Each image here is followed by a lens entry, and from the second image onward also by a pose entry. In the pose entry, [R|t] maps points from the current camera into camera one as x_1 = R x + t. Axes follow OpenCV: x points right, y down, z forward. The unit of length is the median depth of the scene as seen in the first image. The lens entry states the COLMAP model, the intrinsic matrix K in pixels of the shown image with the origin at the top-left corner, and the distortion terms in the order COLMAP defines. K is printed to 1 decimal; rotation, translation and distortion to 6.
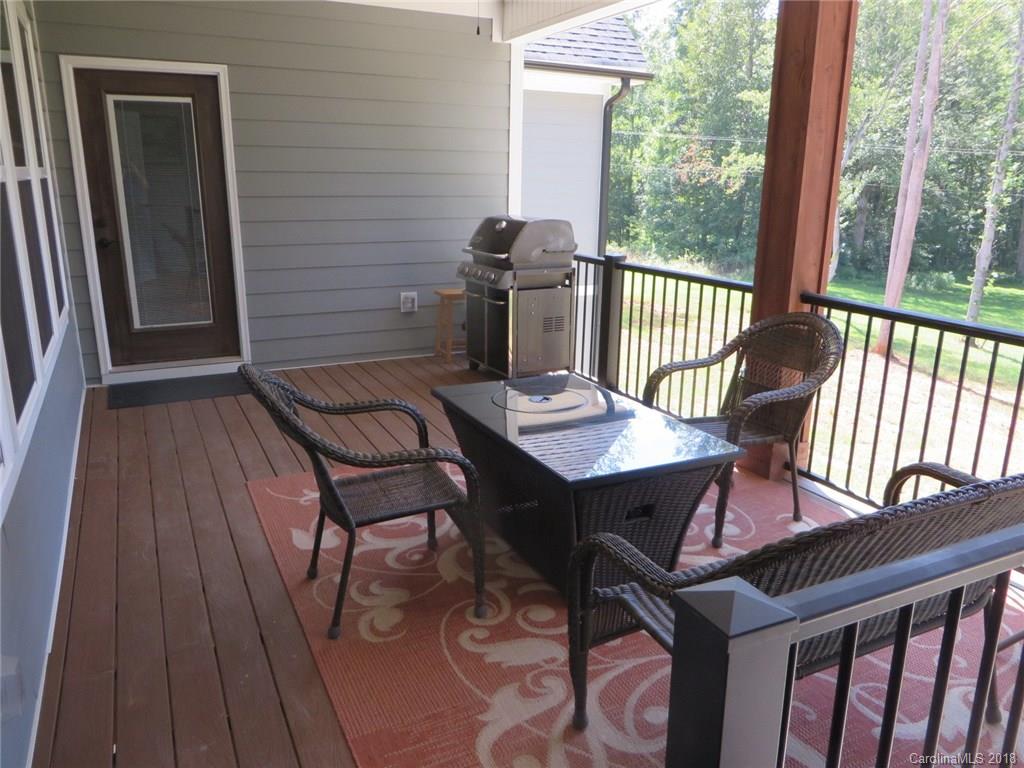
lens RADIAL K [[765.9, 0, 512.6], [0, 765.9, 378.1], [0, 0, 1]] dist [-0.006161, -0.006891]
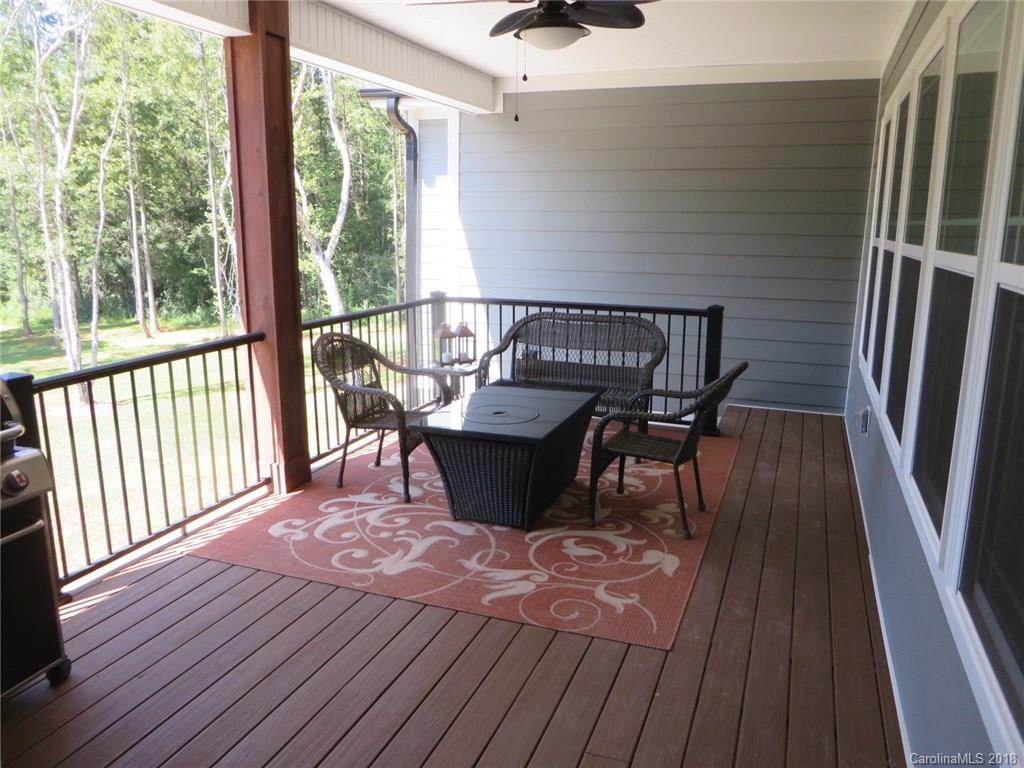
lens RADIAL K [[765.9, 0, 512.6], [0, 765.9, 378.1], [0, 0, 1]] dist [-0.006161, -0.006891]
pose [[-0.677952, -0.170834, 0.714981, -0.929995], [0.173015, 0.908218, 0.381059, -0.539045], [-0.714456, 0.382042, -0.586171, 1.828201]]
